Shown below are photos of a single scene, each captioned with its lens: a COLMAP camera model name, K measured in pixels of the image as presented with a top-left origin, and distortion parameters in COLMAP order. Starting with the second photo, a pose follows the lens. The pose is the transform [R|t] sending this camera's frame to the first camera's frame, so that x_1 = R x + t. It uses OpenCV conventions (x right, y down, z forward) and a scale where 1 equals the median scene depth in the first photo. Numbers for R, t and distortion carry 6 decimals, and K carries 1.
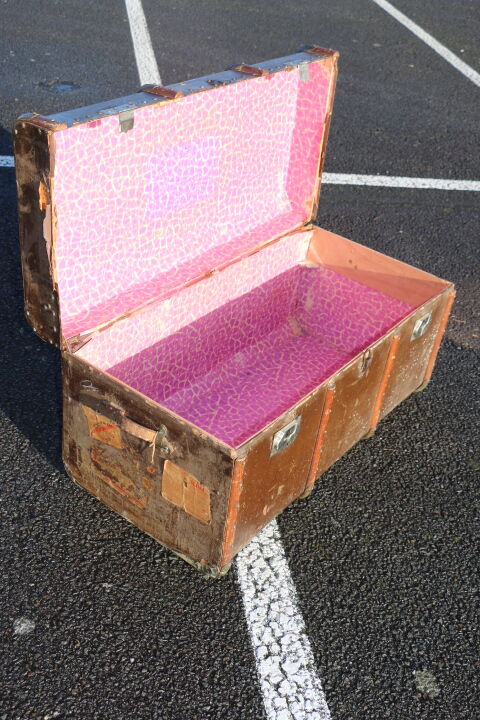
lens RADIAL K [[785.5, 0, 239.6], [0, 785.5, 382.6], [0, 0, 1]] dist [0.000692, 0.015256]
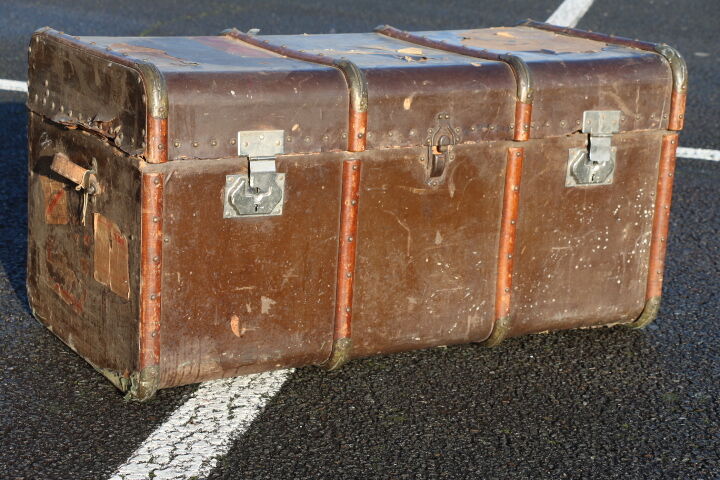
lens RADIAL K [[1611.4, 0, 360.0], [0, 1611.4, 240.0], [0, 0, 1]] dist [0.233773, 0.340851]
pose [[0.926479, 0.035024, -0.374713, 0.630857], [-0.175764, 0.920673, -0.348523, 0.541688], [0.332782, 0.388760, 0.859140, -0.198675]]
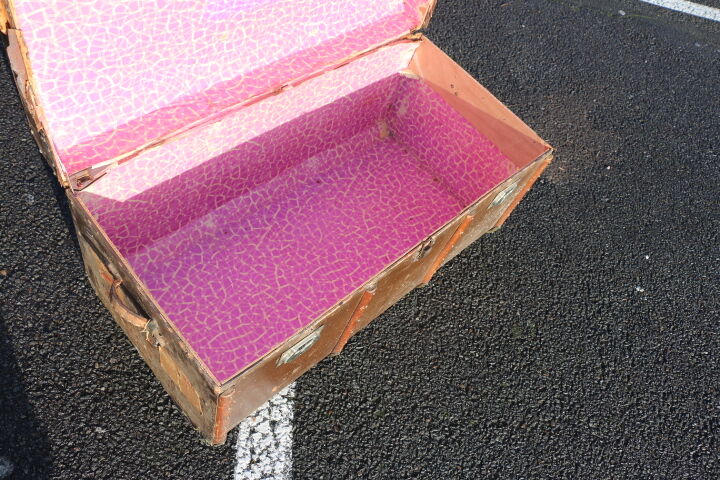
lens RADIAL K [[589.3, 0, 345.5], [0, 589.3, 261.8], [0, 0, 1]] dist [-0.161440, 0.158729]
pose [[0.978044, 0.208111, 0.010899, 0.071642], [-0.199721, 0.921116, 0.334152, -0.213136], [0.059501, -0.328992, 0.942456, 0.381299]]
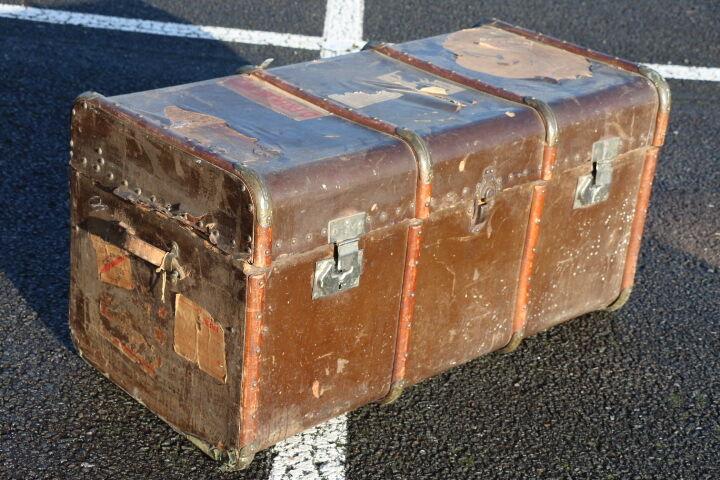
lens RADIAL K [[1368.0, 0, 360.0], [0, 1368.0, 240.0], [0, 0, 1]] dist [0.024331, 2.226483]
pose [[0.985577, 0.043771, -0.163471, 0.261442], [-0.075727, 0.977933, -0.194711, 0.259162], [0.151341, 0.204281, 0.967143, -0.237467]]
